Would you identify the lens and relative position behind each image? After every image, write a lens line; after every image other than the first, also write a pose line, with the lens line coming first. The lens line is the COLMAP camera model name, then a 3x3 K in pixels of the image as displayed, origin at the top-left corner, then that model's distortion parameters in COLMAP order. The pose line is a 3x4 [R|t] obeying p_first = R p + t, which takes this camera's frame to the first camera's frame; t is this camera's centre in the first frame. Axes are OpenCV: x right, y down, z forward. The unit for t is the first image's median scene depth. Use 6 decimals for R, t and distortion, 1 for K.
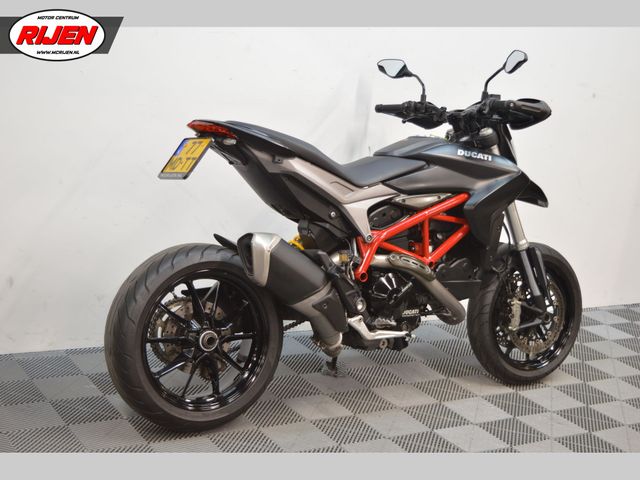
lens RADIAL K [[955.0, 0, 320.0], [0, 955.0, 240.0], [0, 0, 1]] dist [-0.031231, -0.111318]
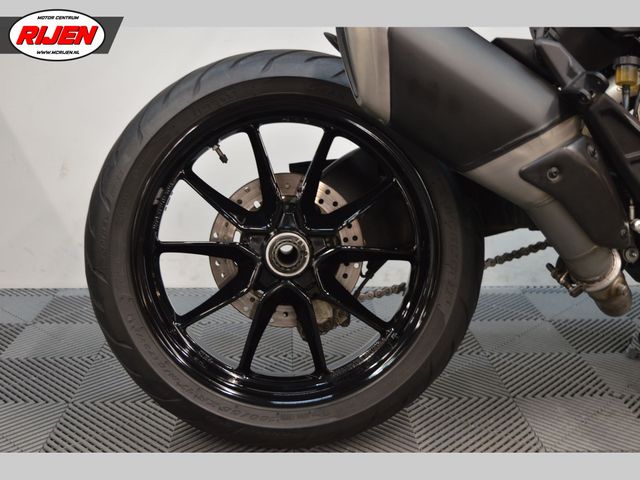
lens RADIAL K [[767.9, 0, 320.0], [0, 767.9, 240.0], [0, 0, 1]] dist [-0.031033, -0.024040]
pose [[0.872721, 0.007881, -0.488155, 0.071415], [-0.012975, 0.999891, -0.007054, 0.094602], [0.488046, 0.012490, 0.872728, 0.642666]]
